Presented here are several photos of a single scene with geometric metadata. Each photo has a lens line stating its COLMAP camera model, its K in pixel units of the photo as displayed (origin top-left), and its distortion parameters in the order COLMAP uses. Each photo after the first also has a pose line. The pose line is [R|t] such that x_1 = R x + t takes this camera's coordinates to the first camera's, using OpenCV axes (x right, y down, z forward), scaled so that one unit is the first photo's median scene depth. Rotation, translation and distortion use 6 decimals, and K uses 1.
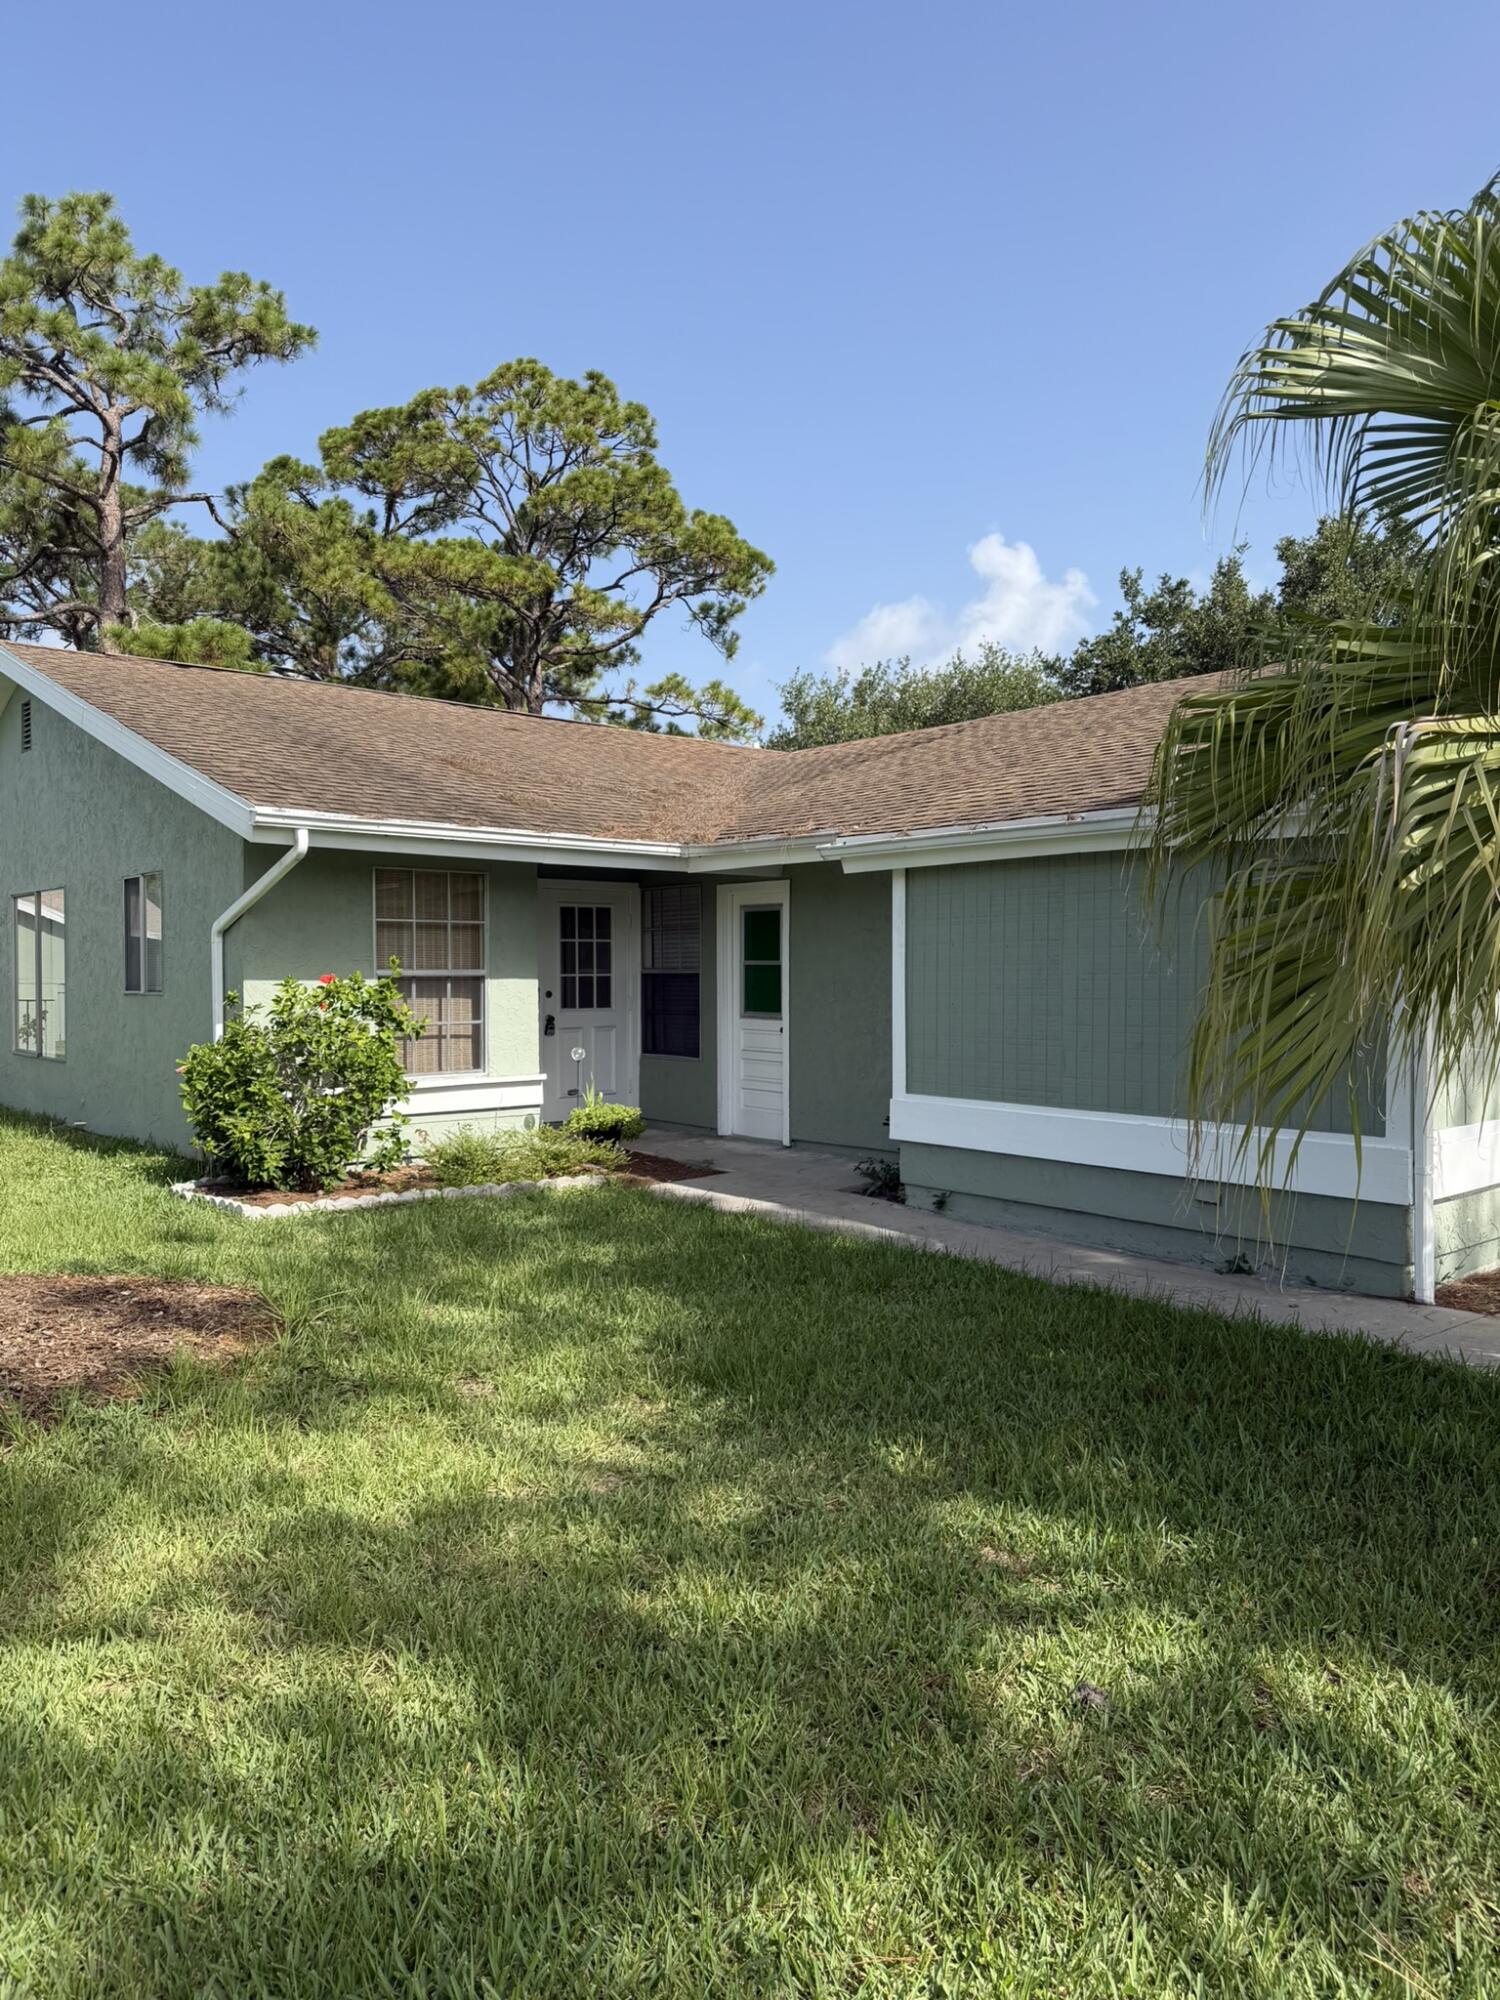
lens RADIAL K [[1422.3, 0, 751.1], [0, 1422.3, 1012.9], [0, 0, 1]] dist [0.035962, -0.090134]
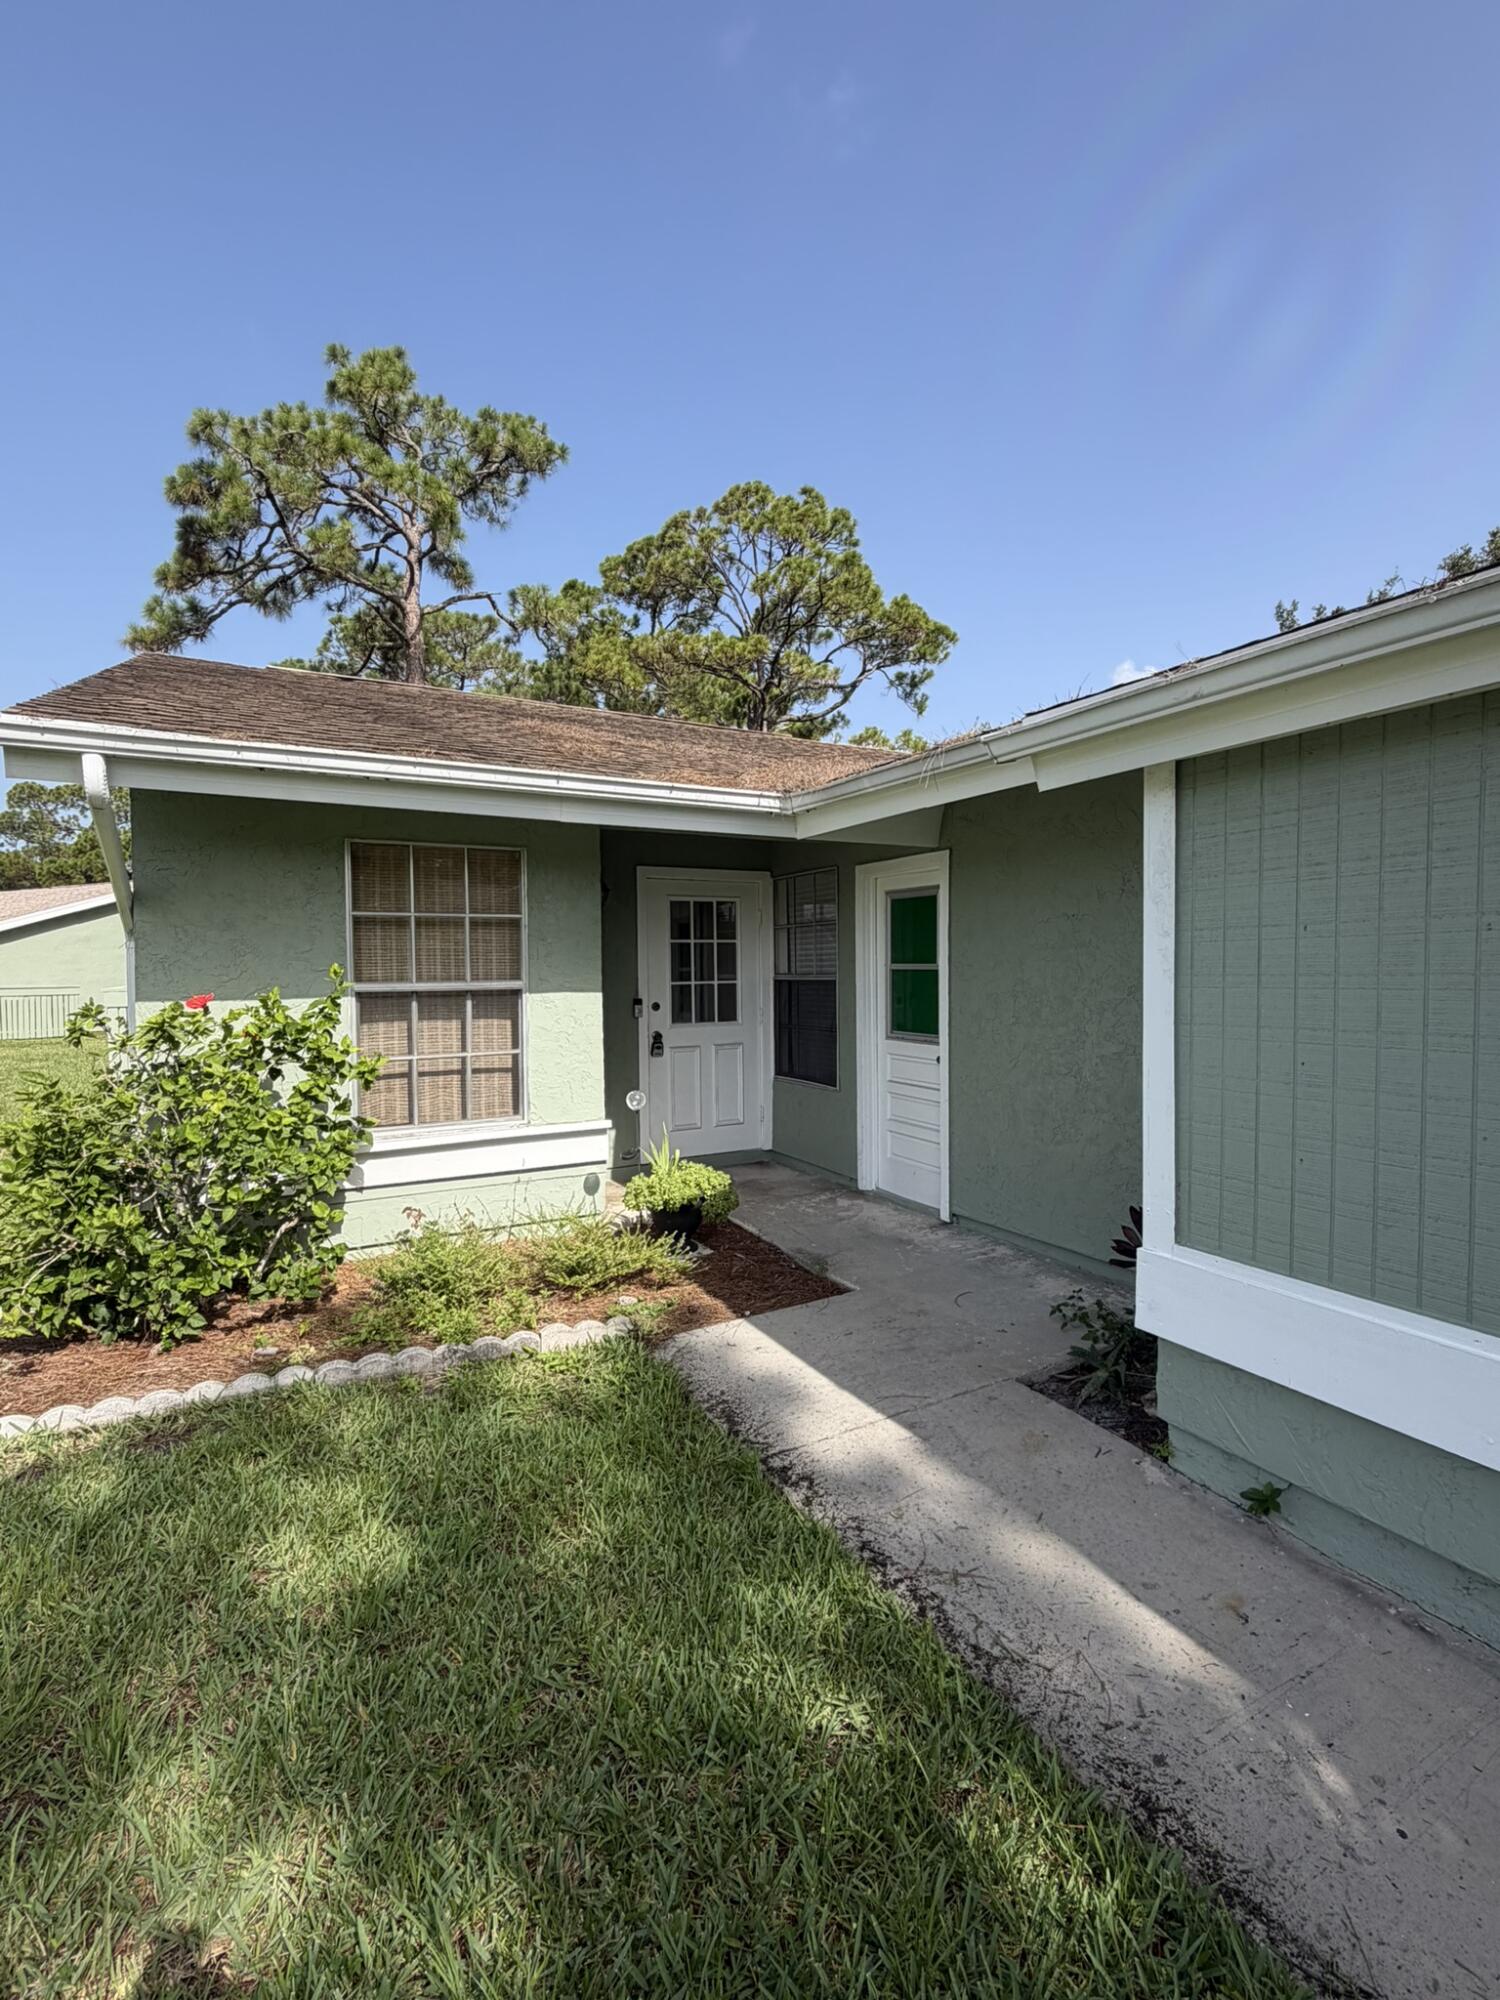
lens RADIAL K [[936.8, 0, 753.5], [0, 936.8, 997.7], [0, 0, 1]] dist [-0.002193, -0.000107]
pose [[0.978652, -0.002360, -0.205511, 0.013623], [0.002839, 0.999994, 0.002035, -0.010267], [0.205505, -0.002575, 0.978653, 0.253918]]
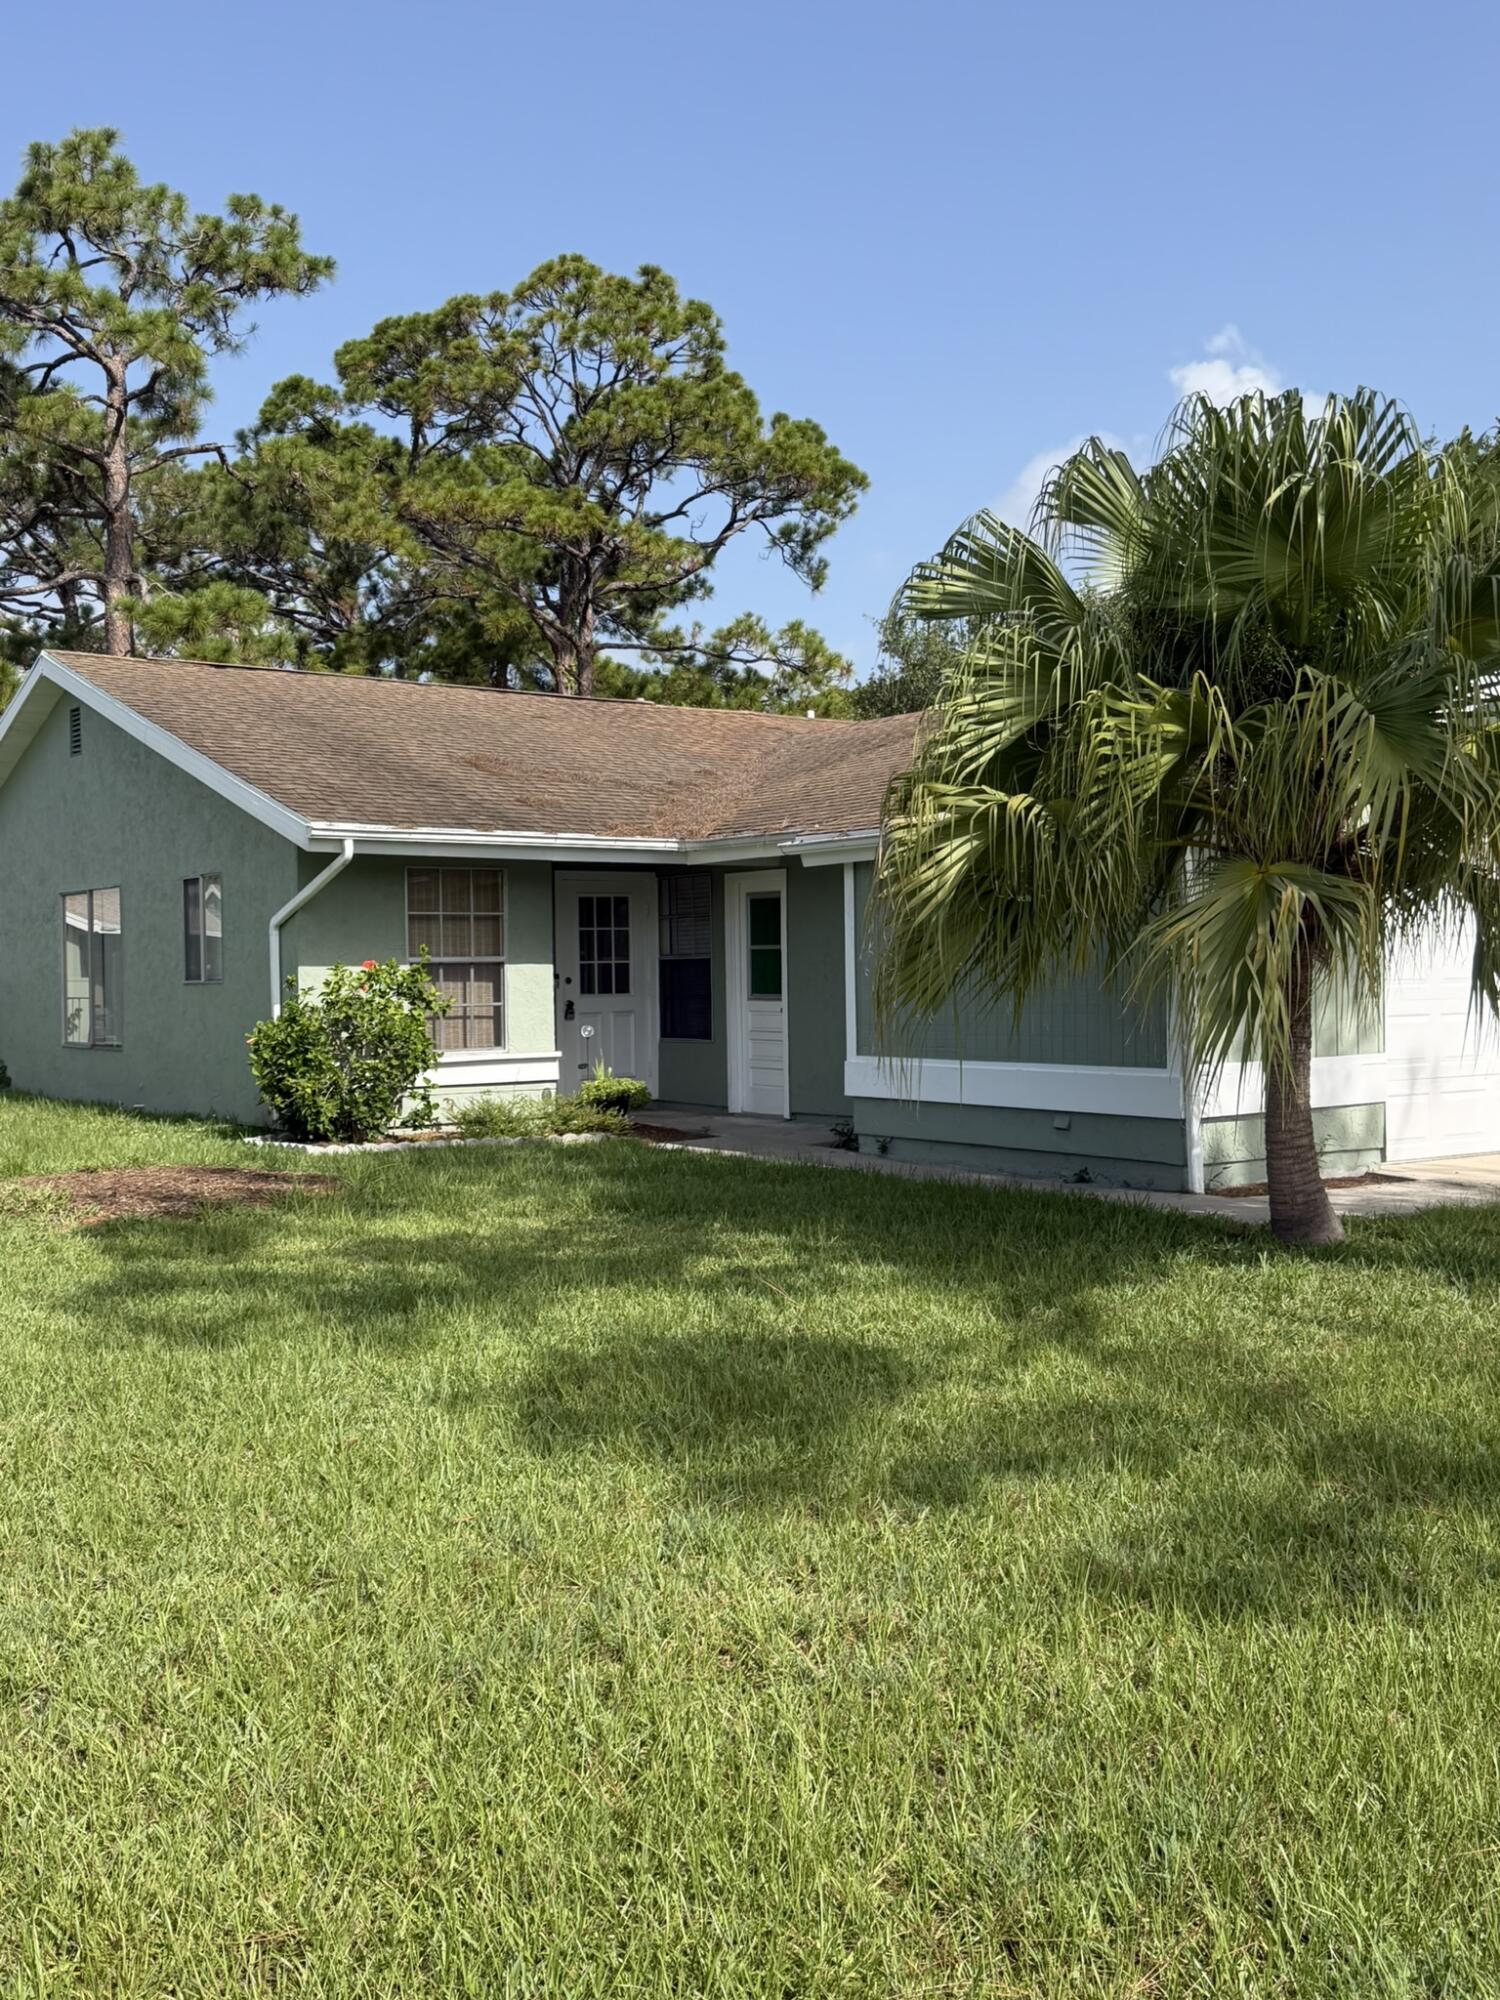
lens RADIAL K [[2010.5, 0, 750.0], [0, 2010.5, 1000.0], [0, 0, 1]] dist [0.009107, 0.005792]
pose [[0.996235, -0.012080, -0.085850, 0.063199], [0.010751, 0.999815, -0.015929, 0.014026], [0.086027, 0.014946, 0.996181, -0.249102]]
